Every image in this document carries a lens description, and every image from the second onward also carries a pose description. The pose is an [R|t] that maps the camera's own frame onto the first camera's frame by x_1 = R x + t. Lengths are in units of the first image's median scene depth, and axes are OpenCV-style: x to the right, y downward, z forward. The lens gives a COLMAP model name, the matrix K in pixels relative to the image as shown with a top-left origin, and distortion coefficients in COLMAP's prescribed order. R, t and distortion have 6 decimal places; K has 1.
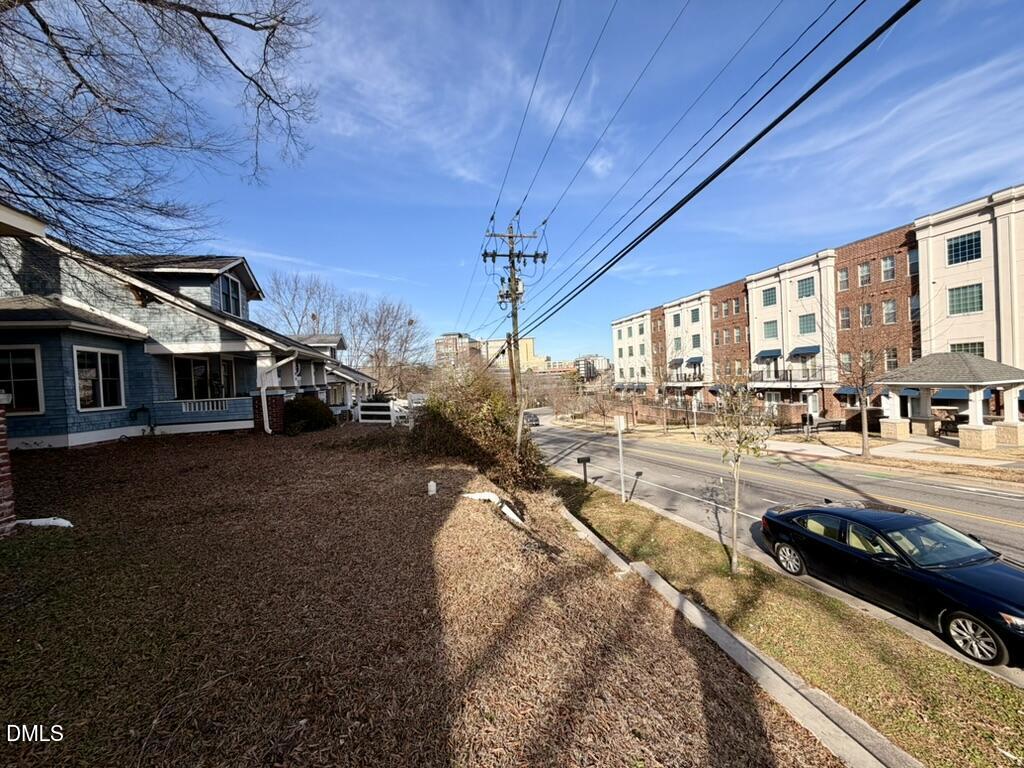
lens RADIAL K [[406.6, 0, 510.6], [0, 406.6, 386.1], [0, 0, 1]] dist [0.001658, 0.000396]
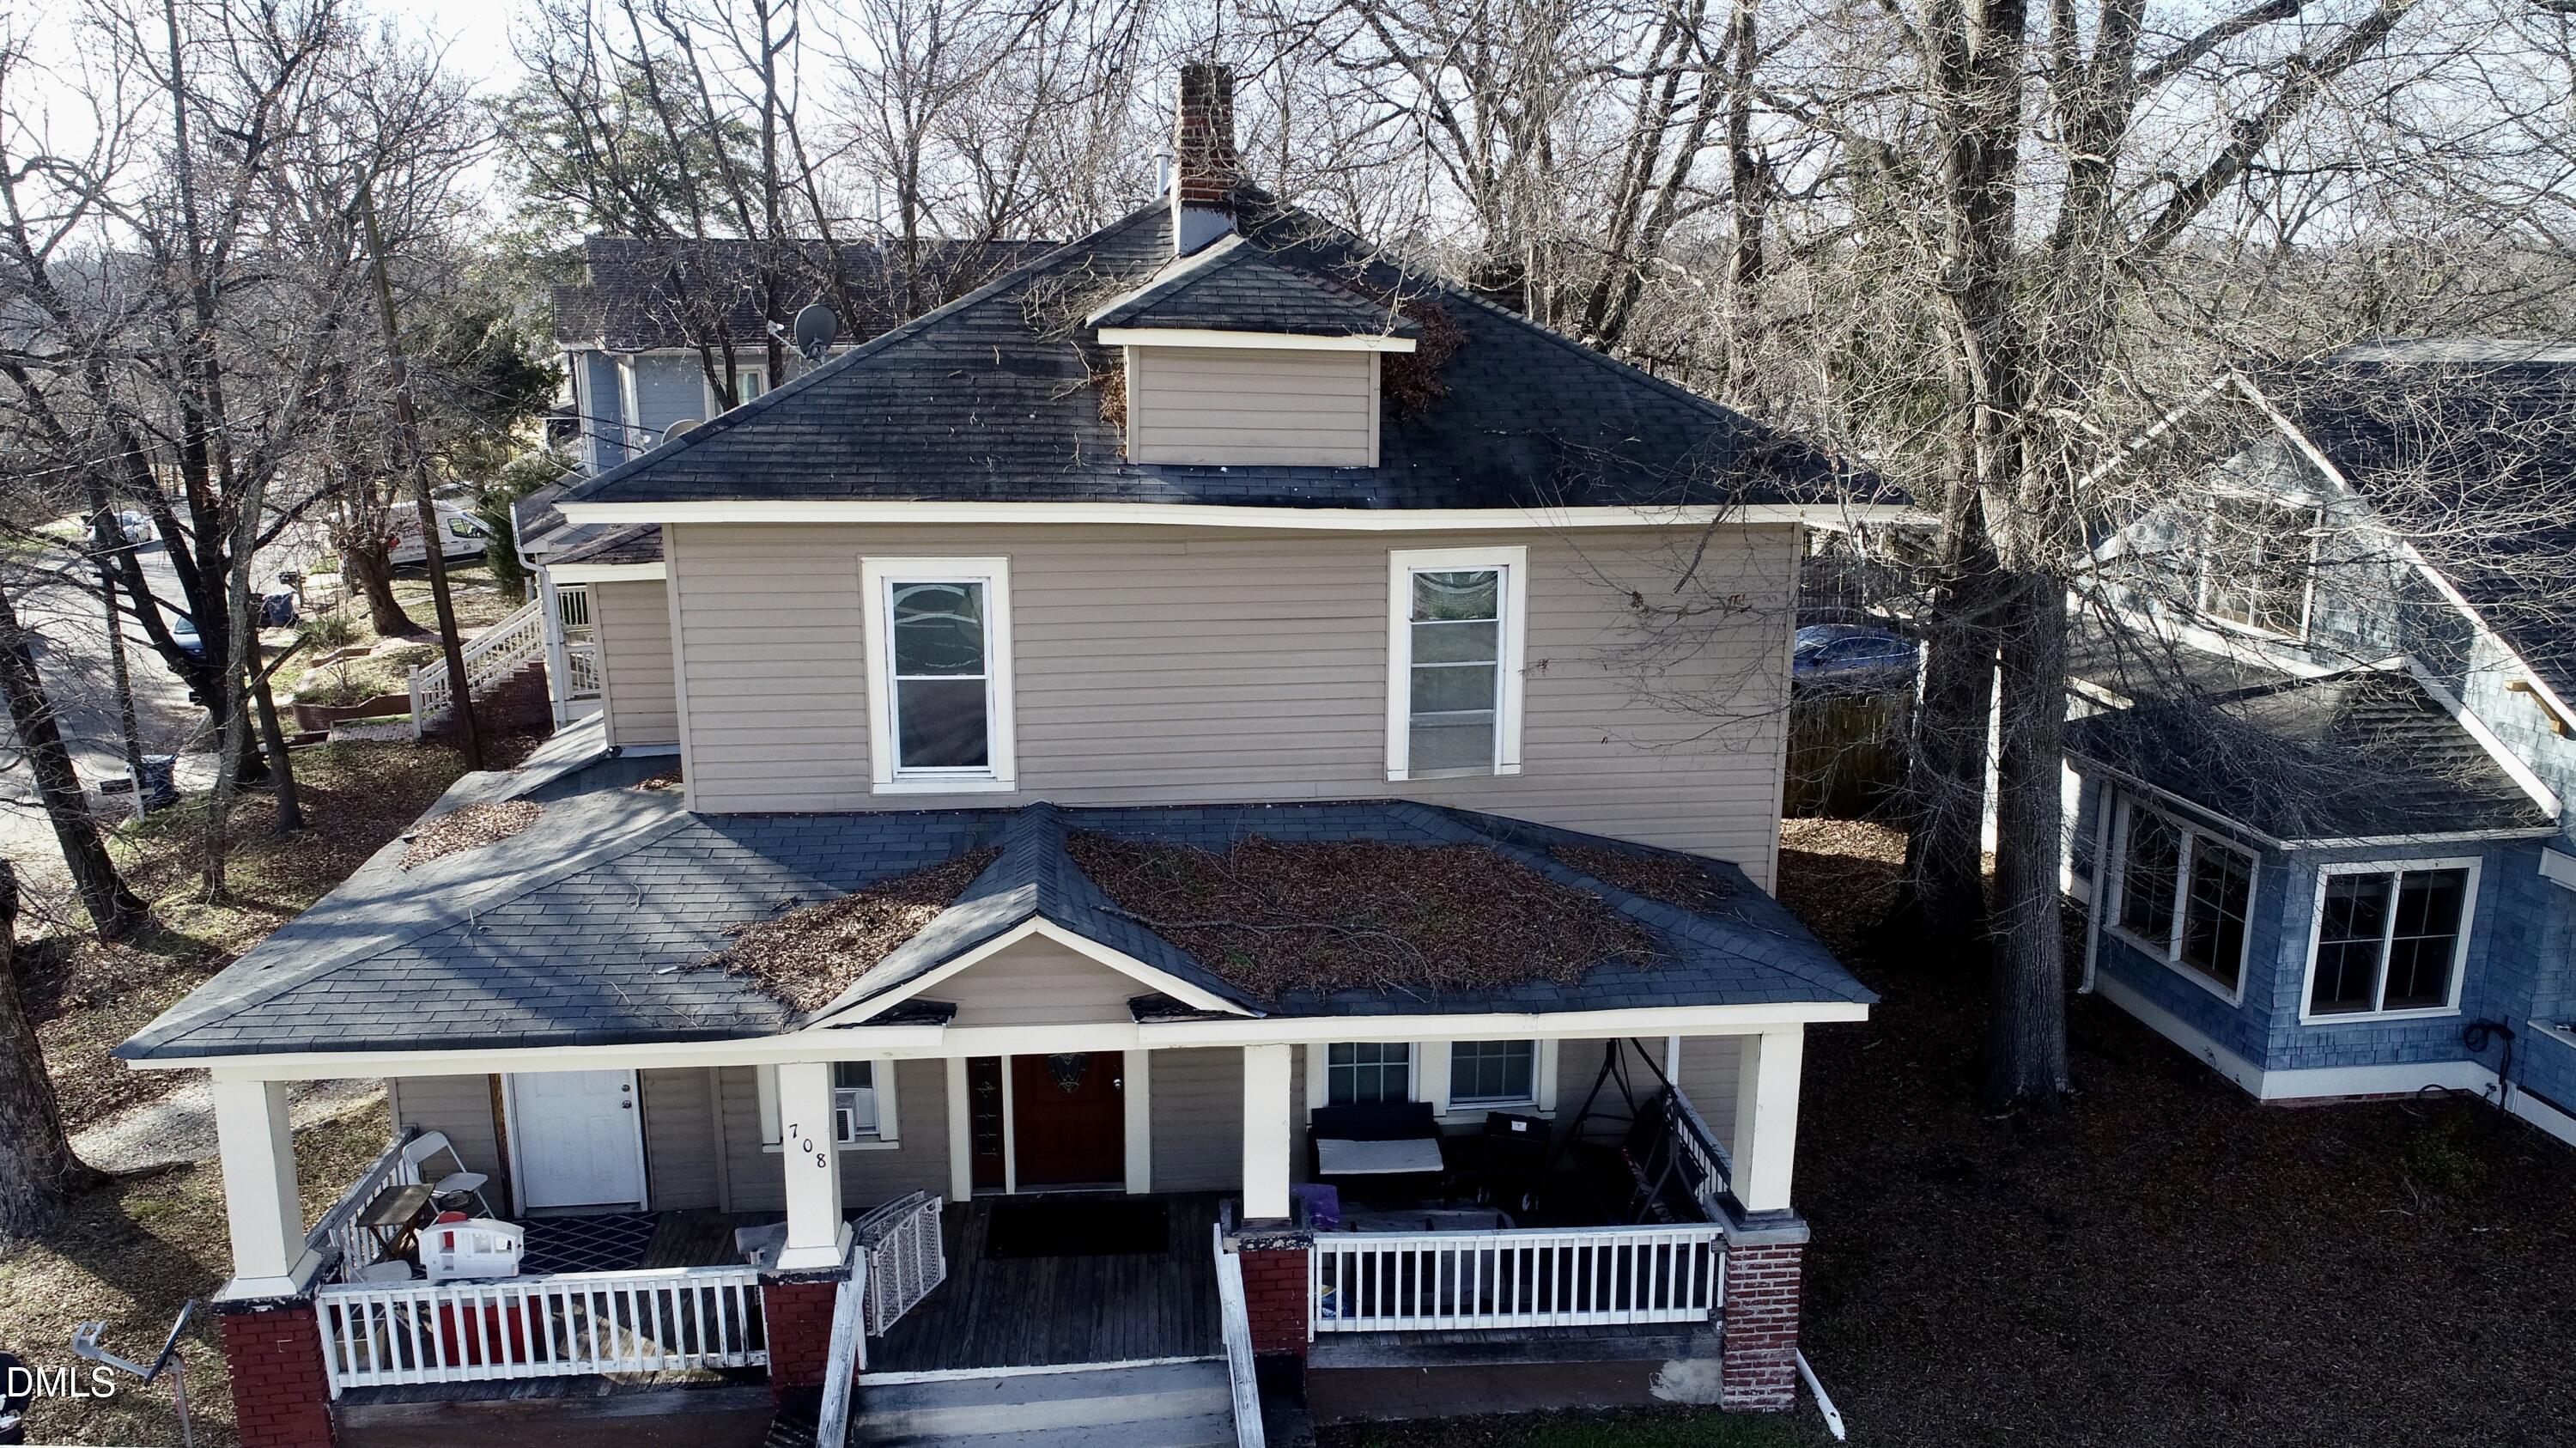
lens RADIAL K [[1839.0, 0, 1288.0], [0, 1839.0, 724.0], [0, 0, 1]] dist [-0.000377, -0.002067]
pose [[-0.110461, 0.276458, -0.954657, 0.589720], [-0.008471, 0.960238, 0.279055, -0.608214], [0.993844, 0.038911, -0.103727, 0.159307]]
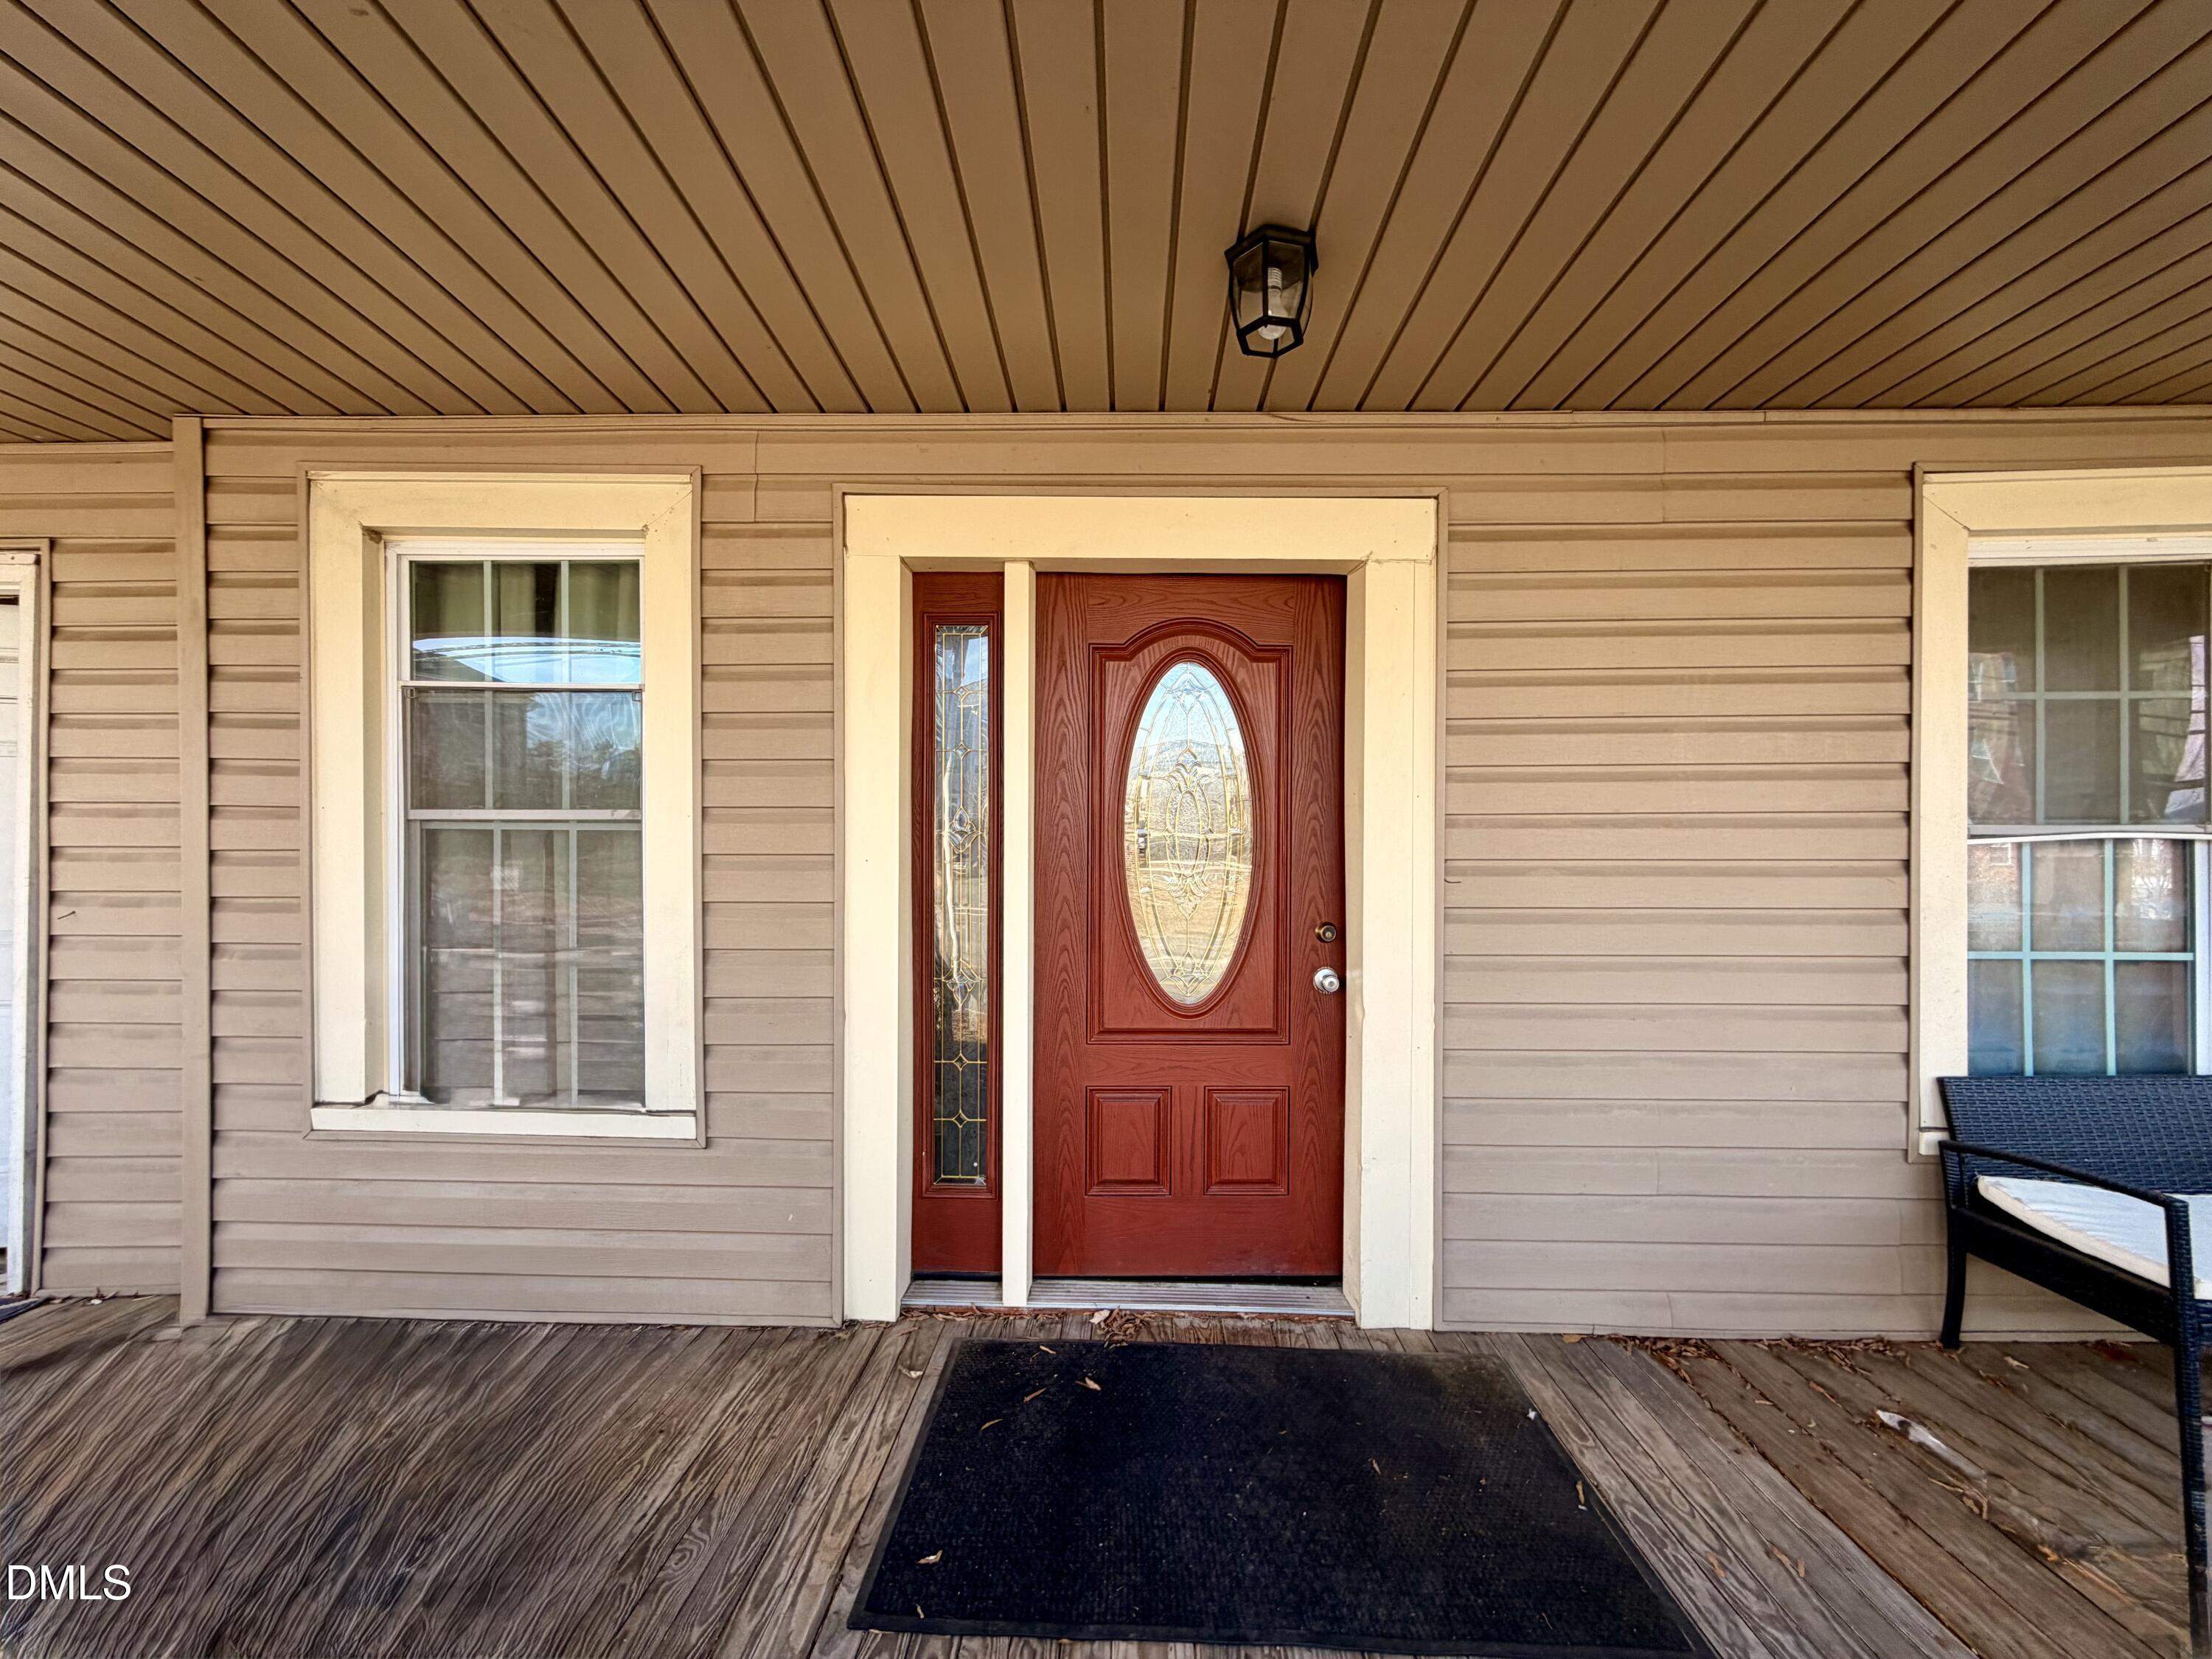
lens RADIAL K [[878.3, 0, 1102.9], [0, 878.3, 834.0], [0, 0, 1]] dist [0.001658, 0.000396]
pose [[-0.231739, 0.045765, -0.971701, -0.367043], [-0.002440, 0.998862, 0.047626, -0.033494], [0.972775, 0.013408, -0.231364, -0.096333]]
